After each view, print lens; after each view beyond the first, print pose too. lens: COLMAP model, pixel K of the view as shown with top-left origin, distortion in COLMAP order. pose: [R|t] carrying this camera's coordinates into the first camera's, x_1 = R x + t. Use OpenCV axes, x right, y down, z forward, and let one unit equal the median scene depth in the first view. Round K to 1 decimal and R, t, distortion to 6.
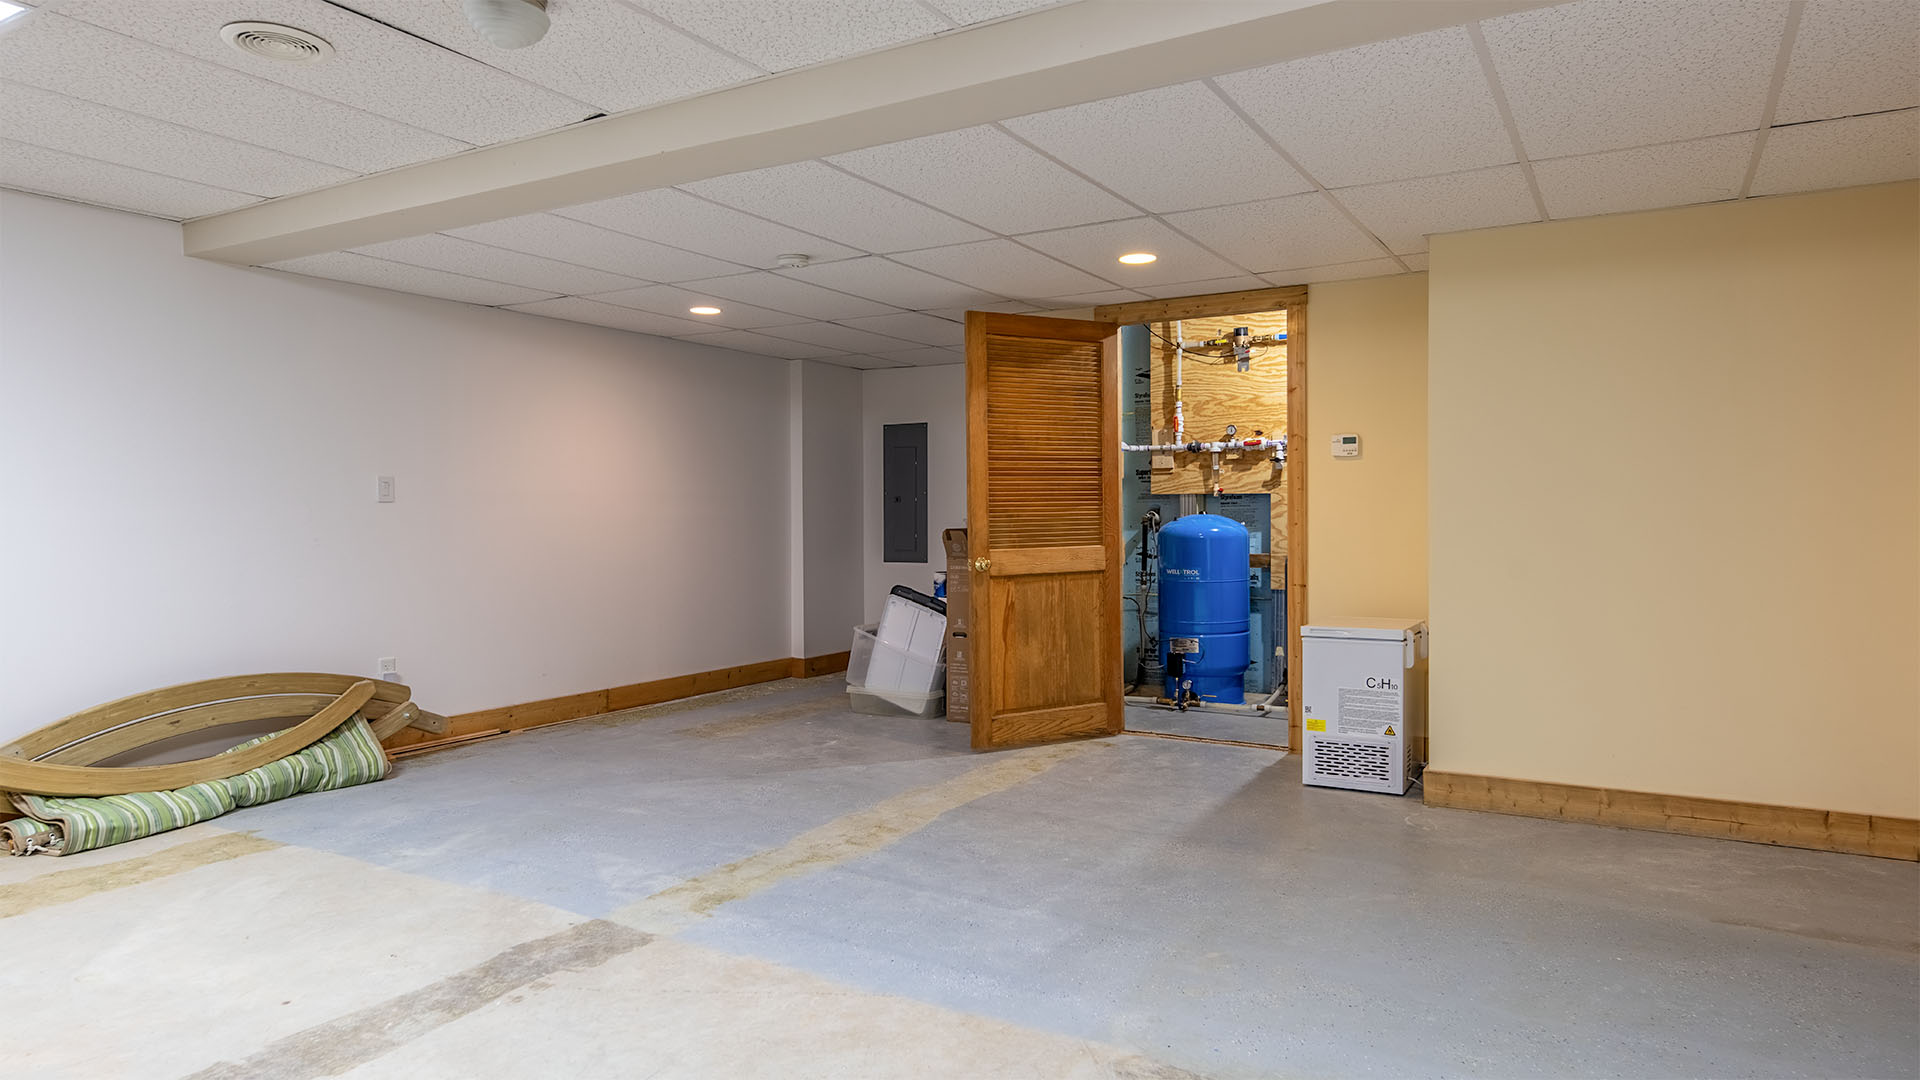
lens RADIAL K [[1164.8, 0, 968.1], [0, 1164.8, 534.3], [0, 0, 1]] dist [0.005599, 0.001407]
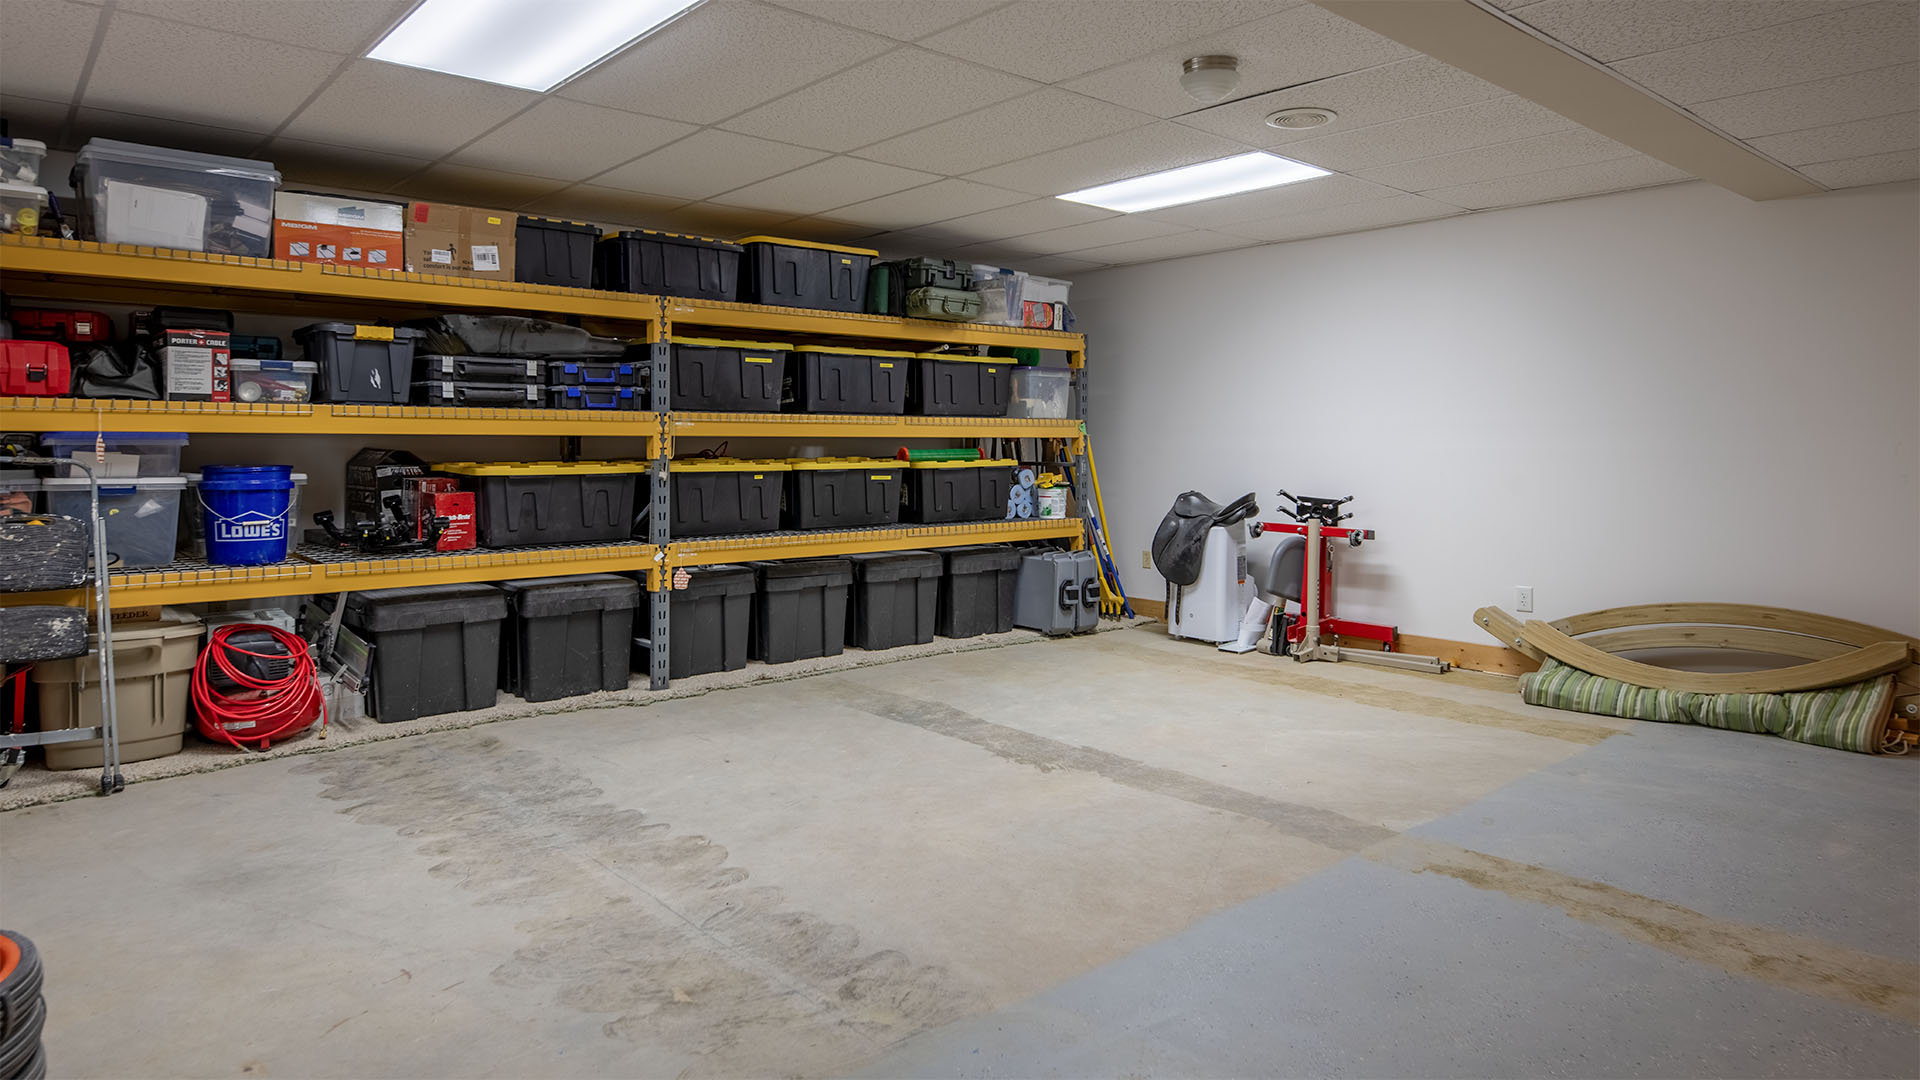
lens RADIAL K [[1164.8, 0, 968.7], [0, 1164.8, 539.0], [0, 0, 1]] dist [0.005599, 0.001407]
pose [[-0.317977, 0.079741, -0.944739, 0.793710], [-0.018632, 0.995739, 0.090316, -0.021597], [0.947915, 0.046321, -0.315137, 0.973716]]
